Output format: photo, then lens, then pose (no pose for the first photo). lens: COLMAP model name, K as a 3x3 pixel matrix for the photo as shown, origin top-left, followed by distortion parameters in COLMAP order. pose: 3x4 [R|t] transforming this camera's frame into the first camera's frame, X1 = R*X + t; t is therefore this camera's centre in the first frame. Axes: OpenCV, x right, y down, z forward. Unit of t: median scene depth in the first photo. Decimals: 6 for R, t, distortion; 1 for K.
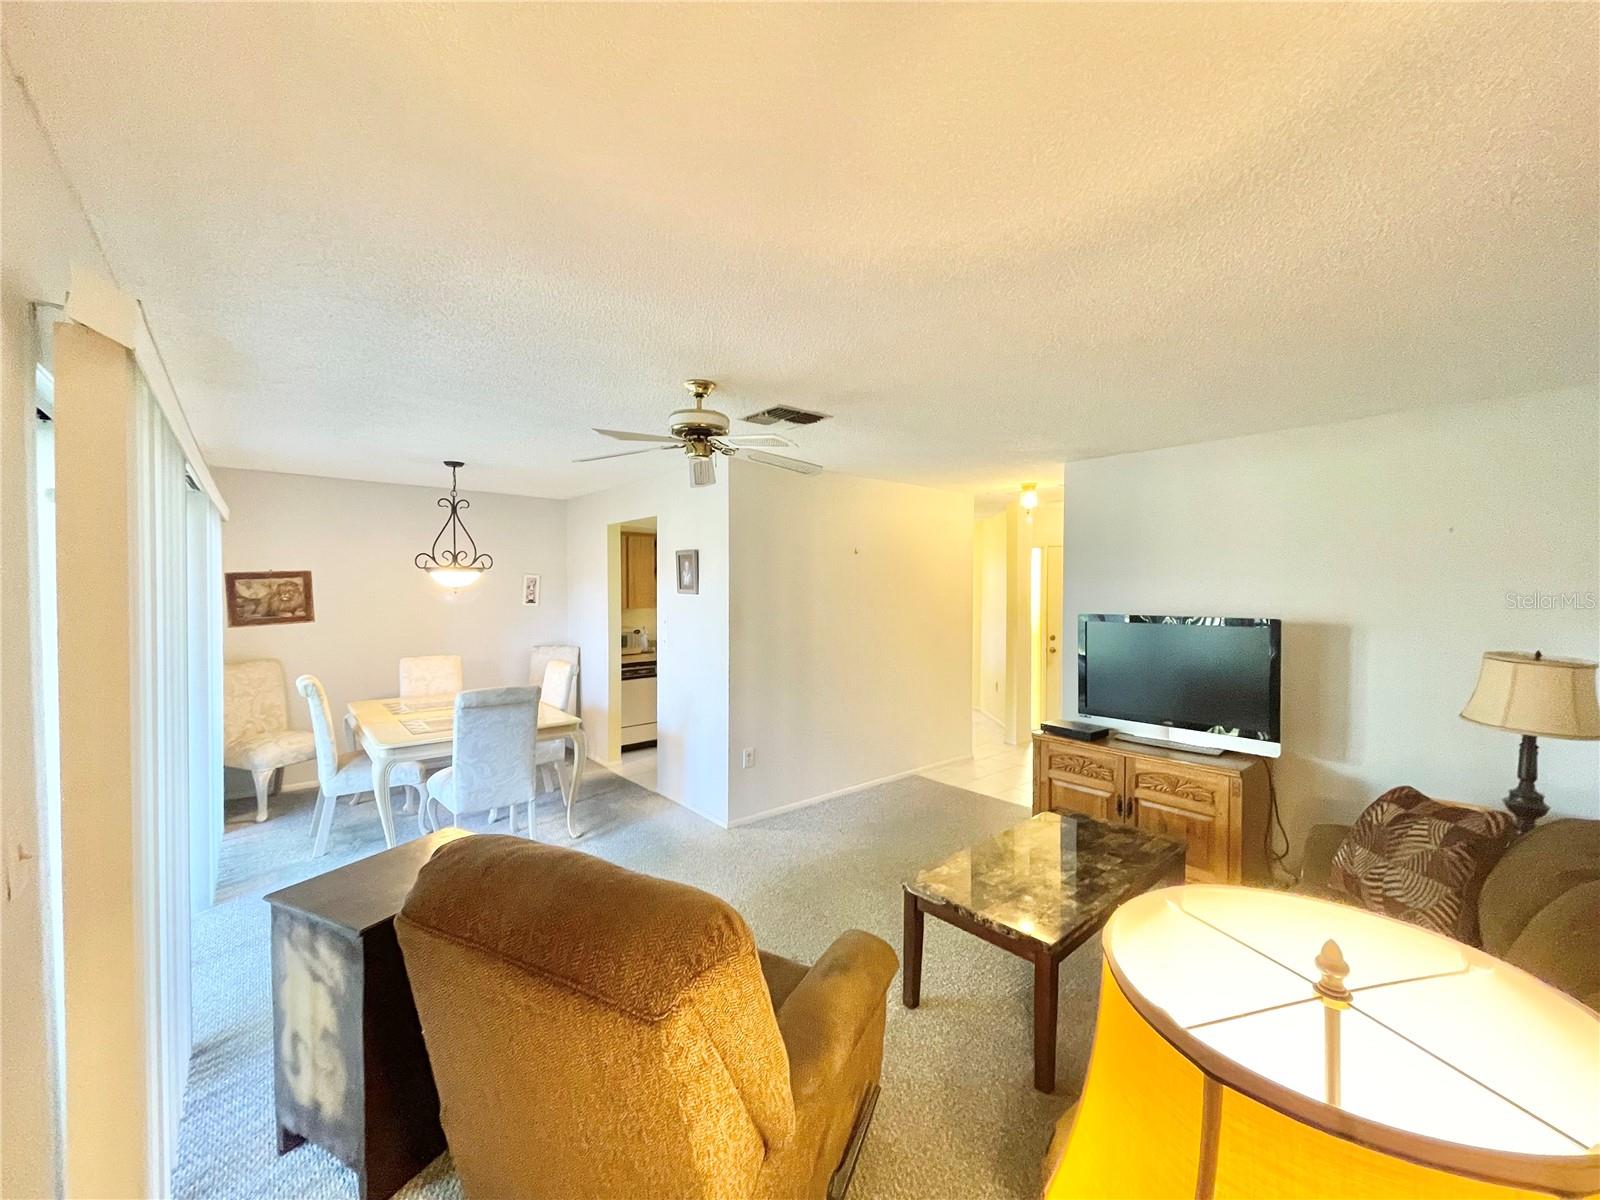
lens RADIAL K [[638.6, 0, 800.0], [0, 638.6, 600.0], [0, 0, 1]] dist [-0.004272, 0.000108]
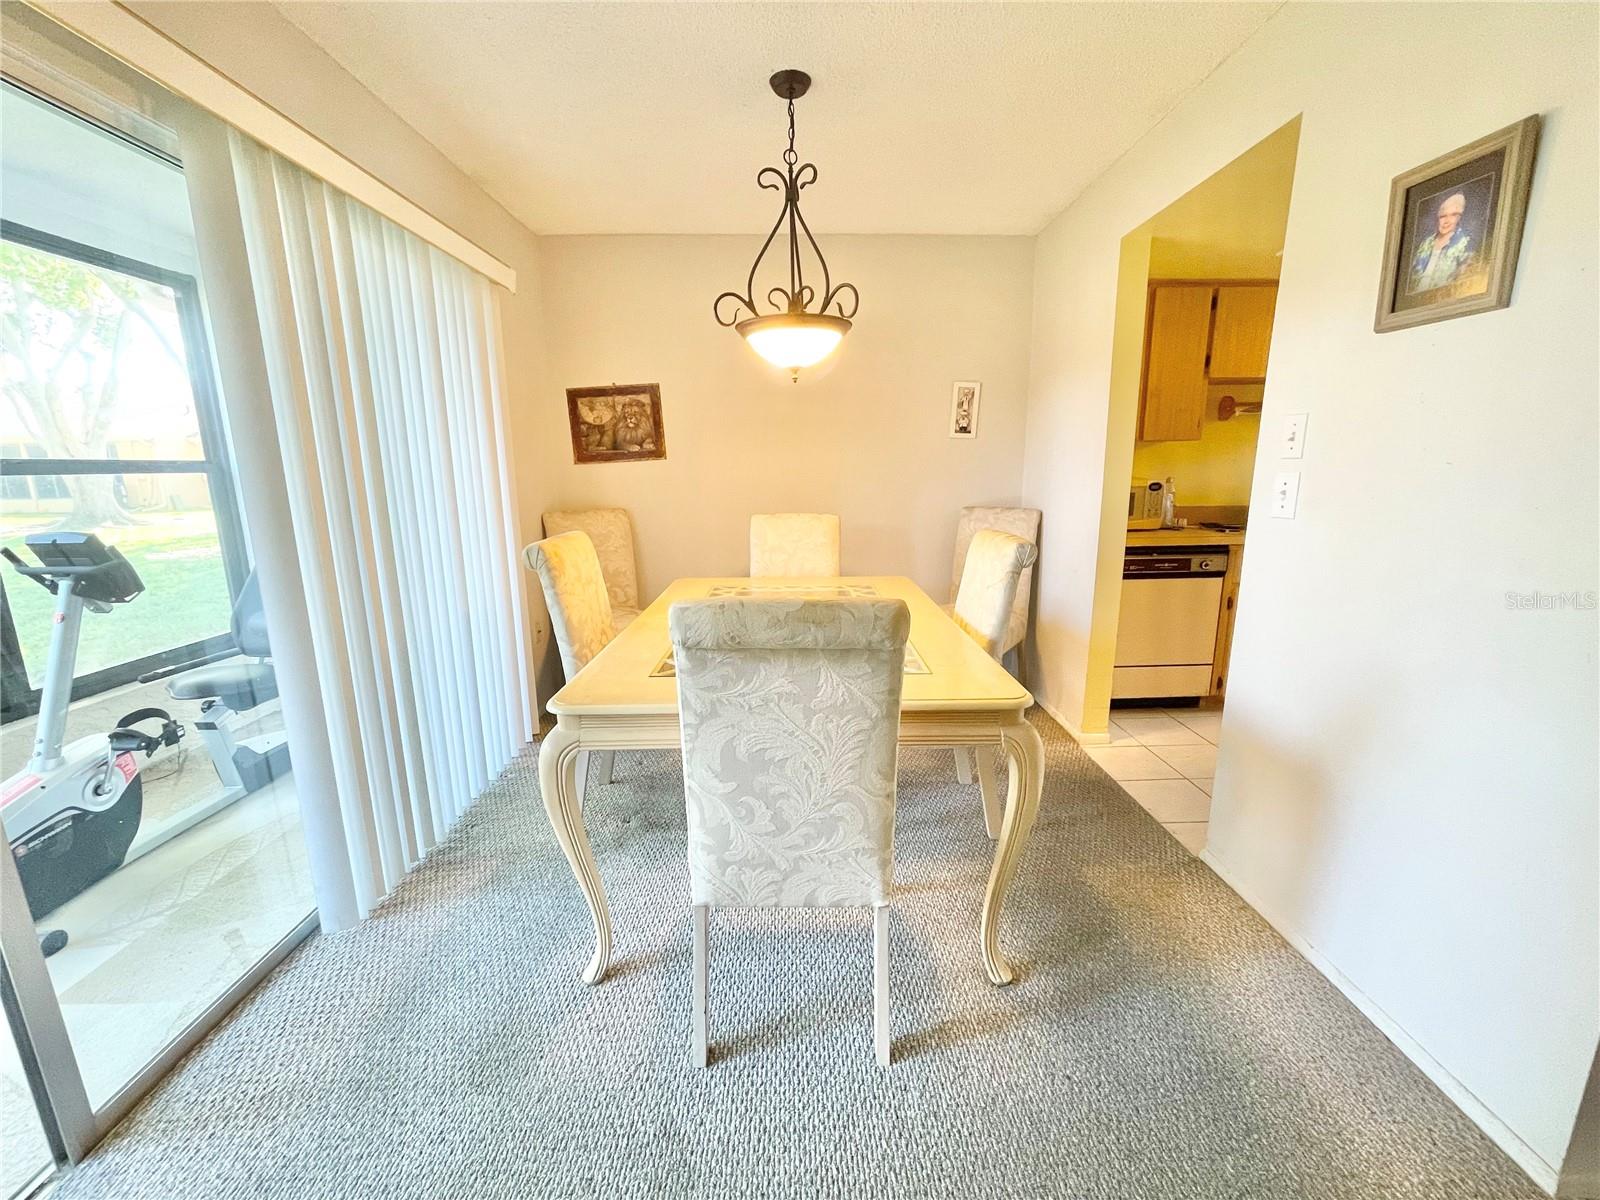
lens RADIAL K [[638.6, 0, 800.0], [0, 638.6, 600.0], [0, 0, 1]] dist [-0.004272, 0.000108]
pose [[0.769717, 0.119249, -0.627148, -0.194752], [0.000742, 0.982230, 0.187677, 0.057954], [0.638384, -0.144924, 0.755951, 0.564240]]
